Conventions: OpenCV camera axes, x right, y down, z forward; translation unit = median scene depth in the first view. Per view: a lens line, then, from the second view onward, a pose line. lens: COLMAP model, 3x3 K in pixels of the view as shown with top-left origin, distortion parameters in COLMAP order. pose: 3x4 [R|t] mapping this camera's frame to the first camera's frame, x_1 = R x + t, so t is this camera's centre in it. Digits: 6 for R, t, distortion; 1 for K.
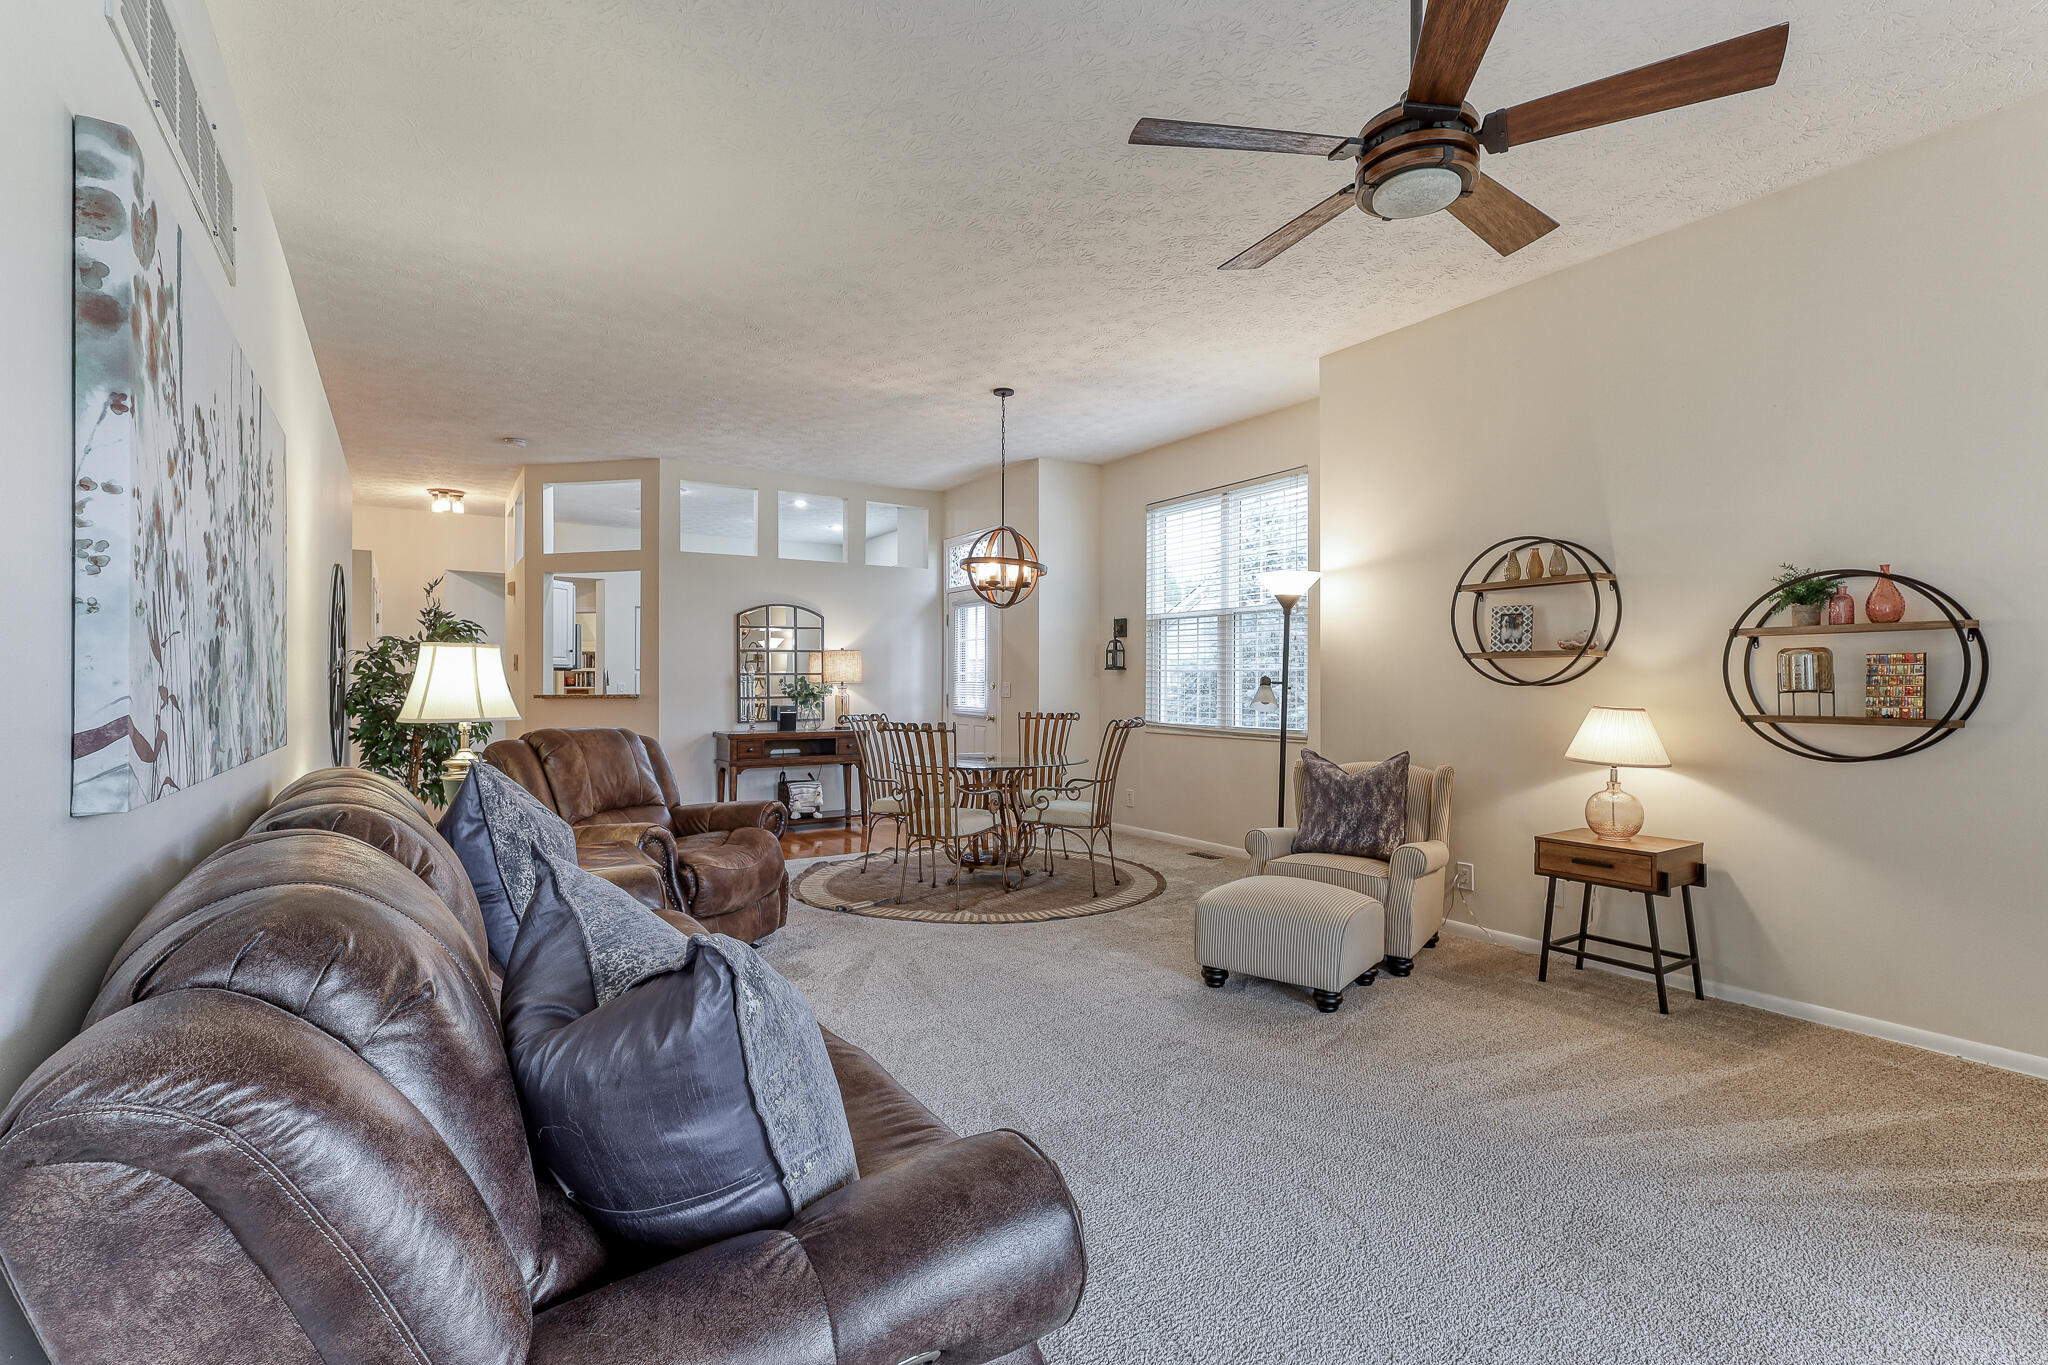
lens RADIAL K [[942.1, 0, 1013.5], [0, 942.1, 683.3], [0, 0, 1]] dist [0.003497, -0.000366]
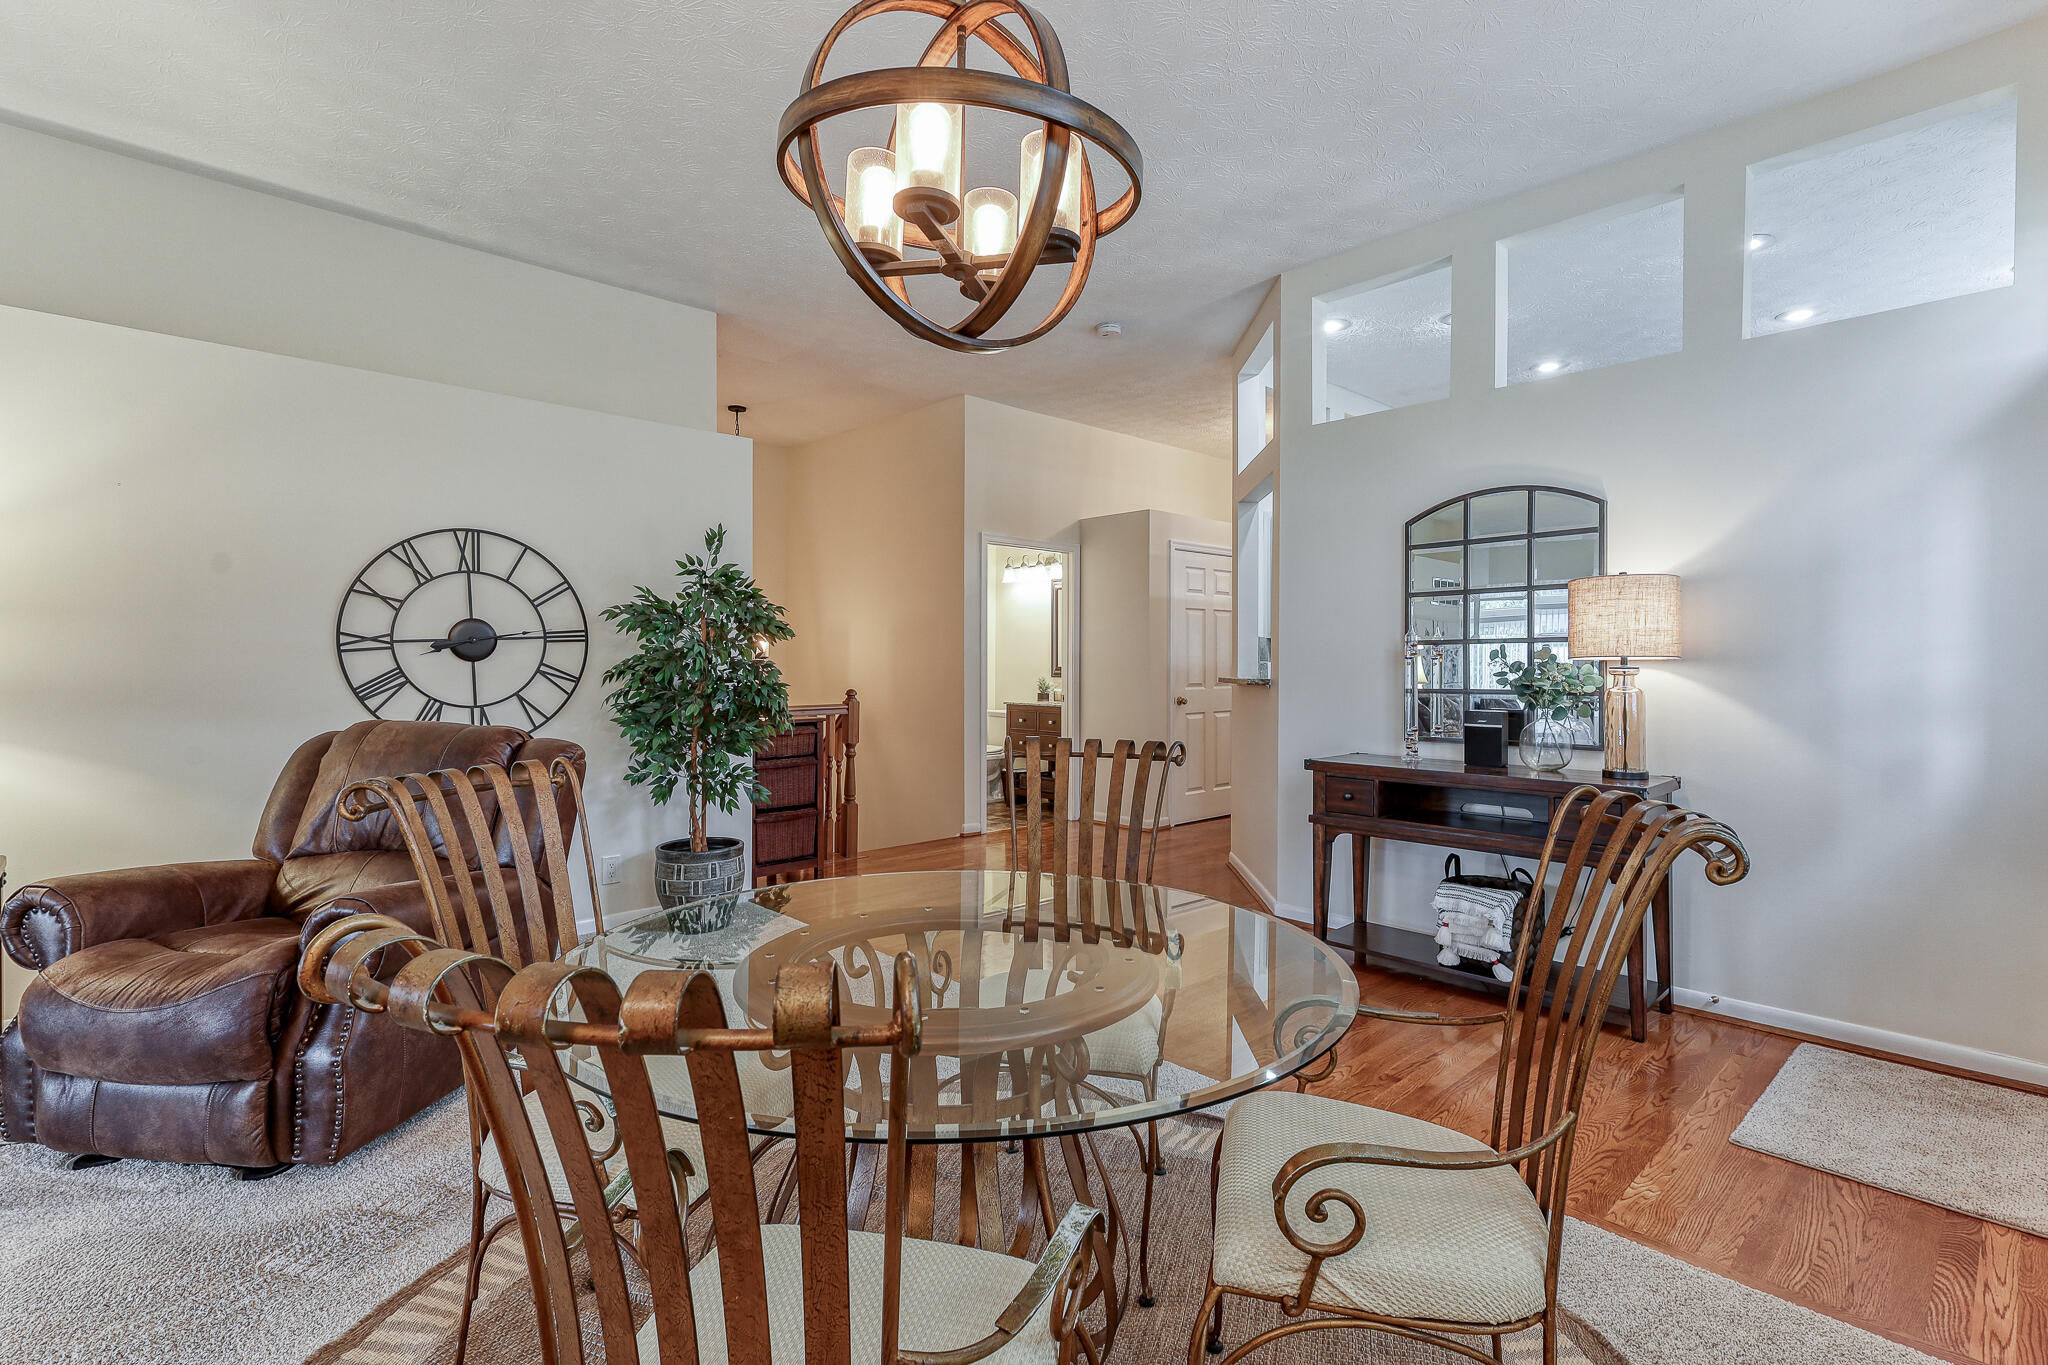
lens RADIAL K [[942.1, 0, 1013.5], [0, 942.1, 683.3], [0, 0, 1]] dist [0.003497, -0.000366]
pose [[0.164044, 0.031251, -0.985958, 0.179024], [0.004799, 0.999461, 0.032478, -0.004409], [0.986441, -0.010059, 0.163805, 0.697278]]
